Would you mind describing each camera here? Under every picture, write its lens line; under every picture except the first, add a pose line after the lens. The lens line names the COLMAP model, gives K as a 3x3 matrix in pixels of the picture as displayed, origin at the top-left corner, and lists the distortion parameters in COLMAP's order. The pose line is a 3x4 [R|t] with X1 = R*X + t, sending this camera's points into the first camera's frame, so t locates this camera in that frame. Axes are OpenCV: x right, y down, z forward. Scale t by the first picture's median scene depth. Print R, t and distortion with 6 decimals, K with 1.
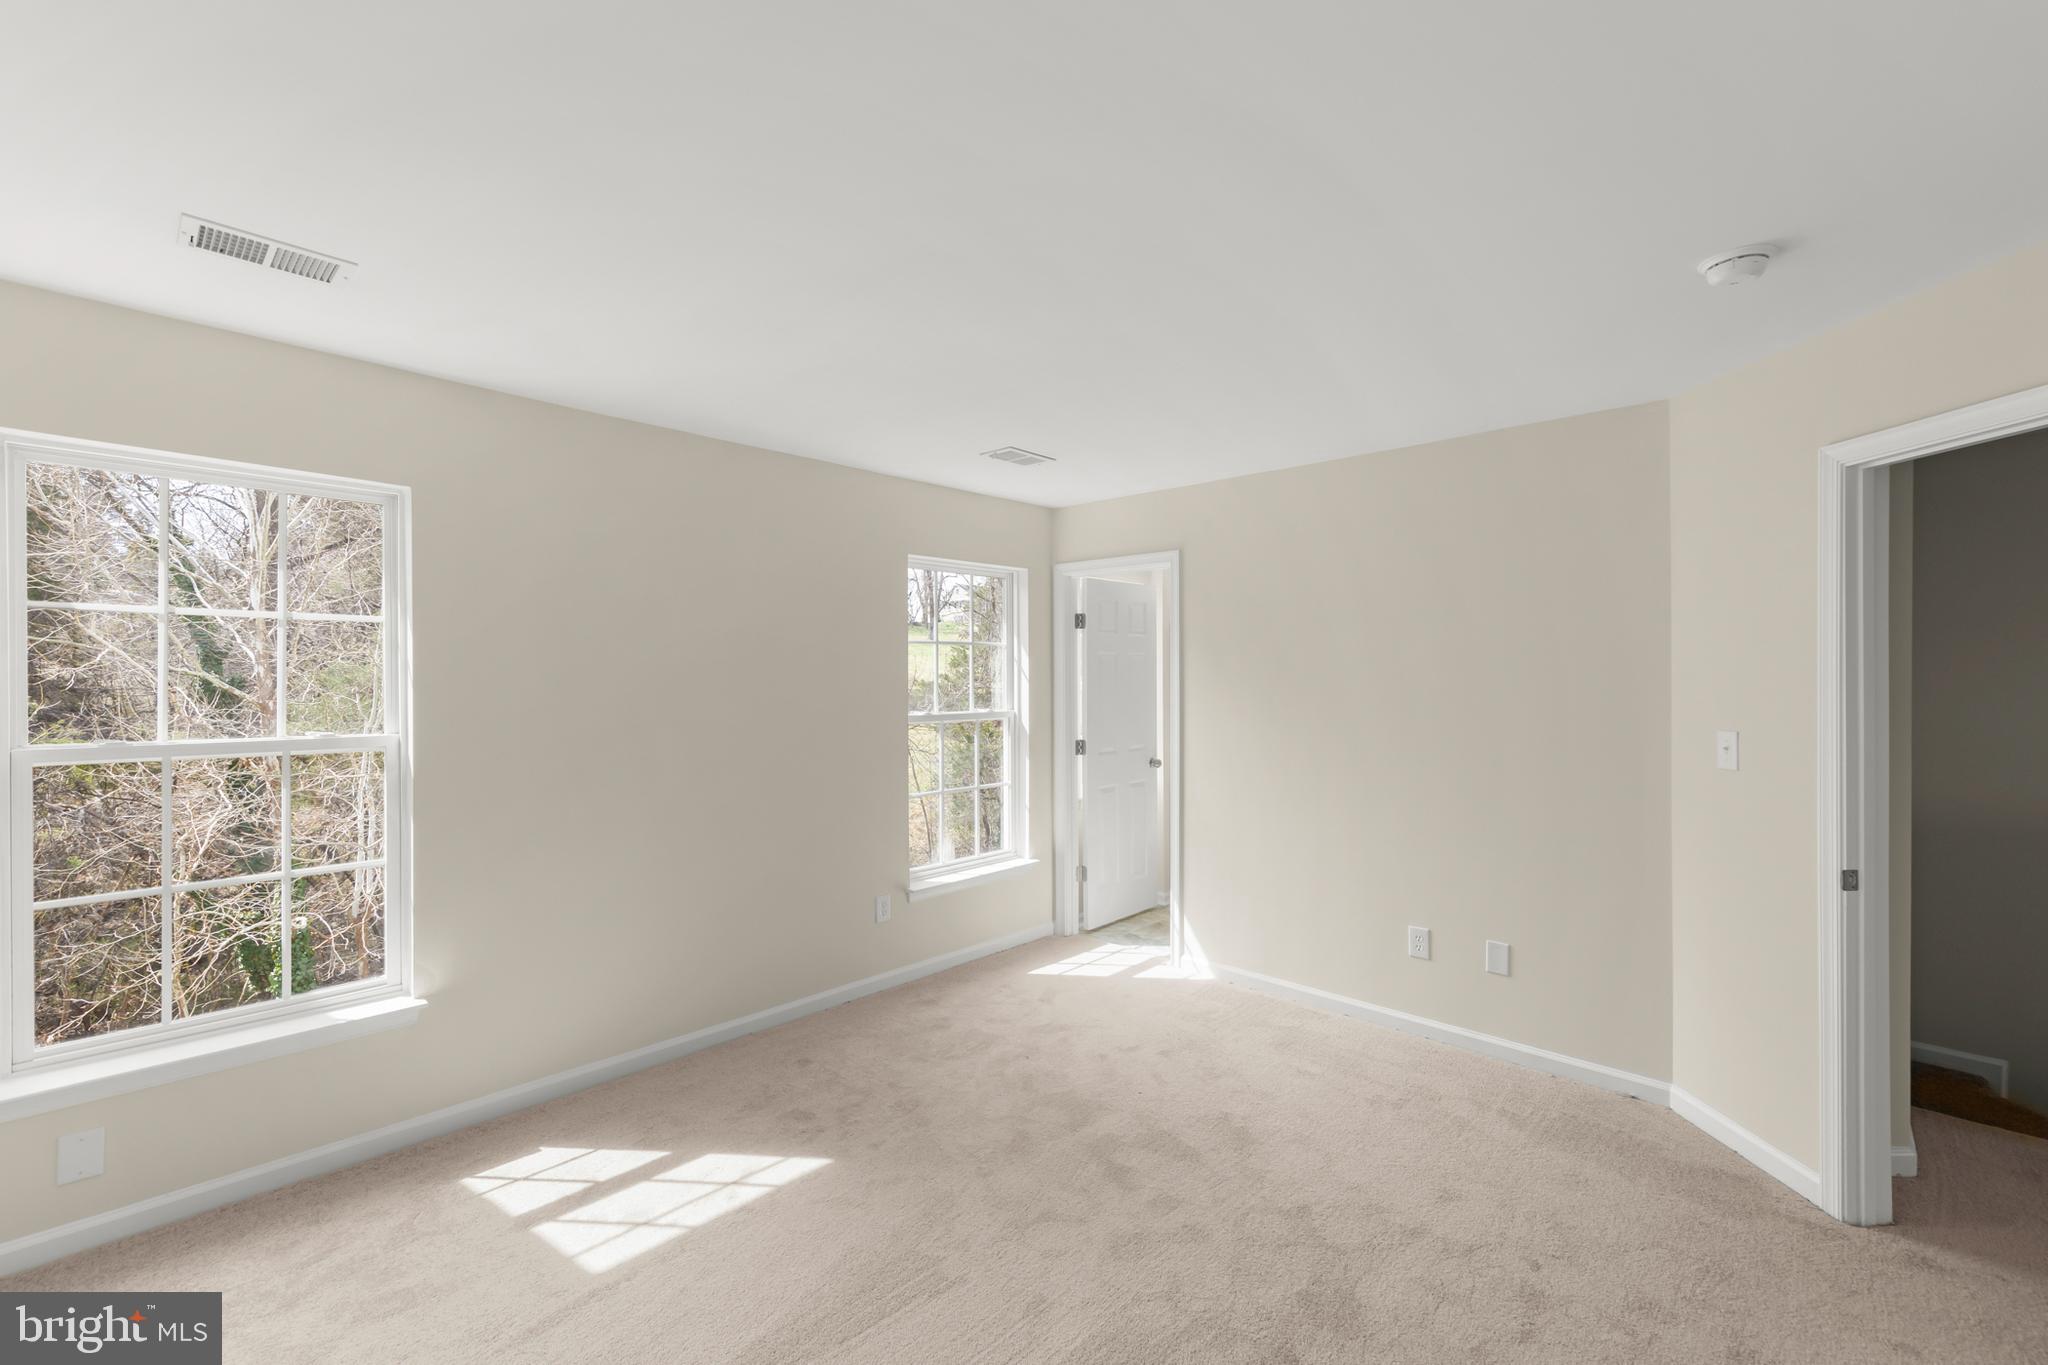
lens RADIAL K [[853.0, 0, 1023.0], [0, 853.0, 666.7], [0, 0, 1]] dist [-0.002541, -0.000128]
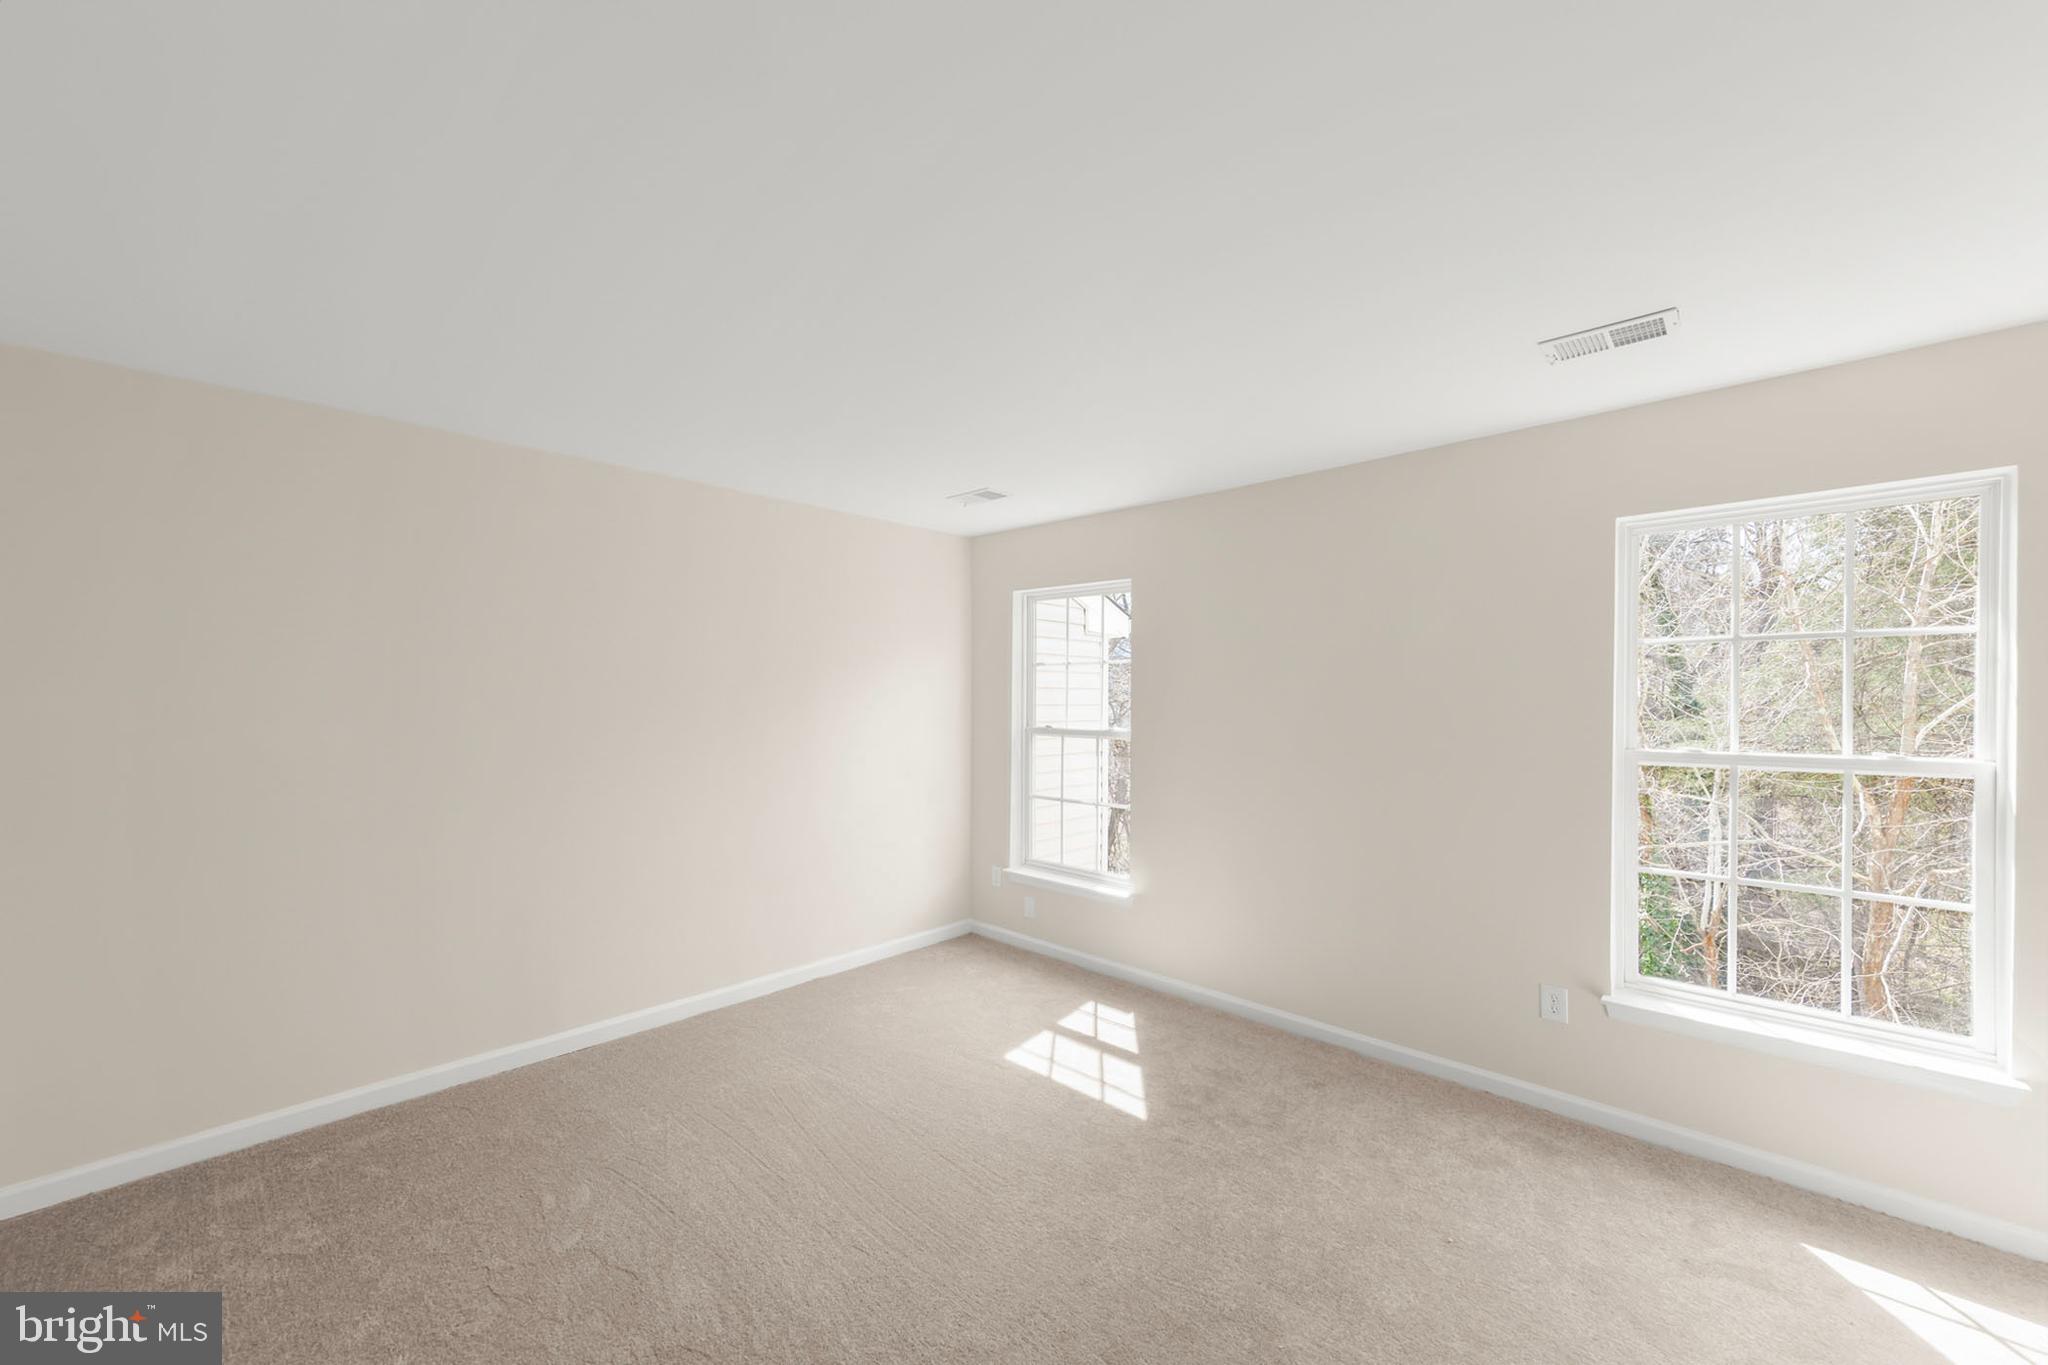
lens RADIAL K [[776.0, 0, 1024.0], [0, 776.0, 682.5], [0, 0, 1]] dist [-0.016316, 0.000037]
pose [[-0.016184, -0.020337, -0.999662, 0.519257], [0.015665, 0.999665, -0.020591, 0.009099], [0.999746, -0.015993, -0.015860, 0.549379]]
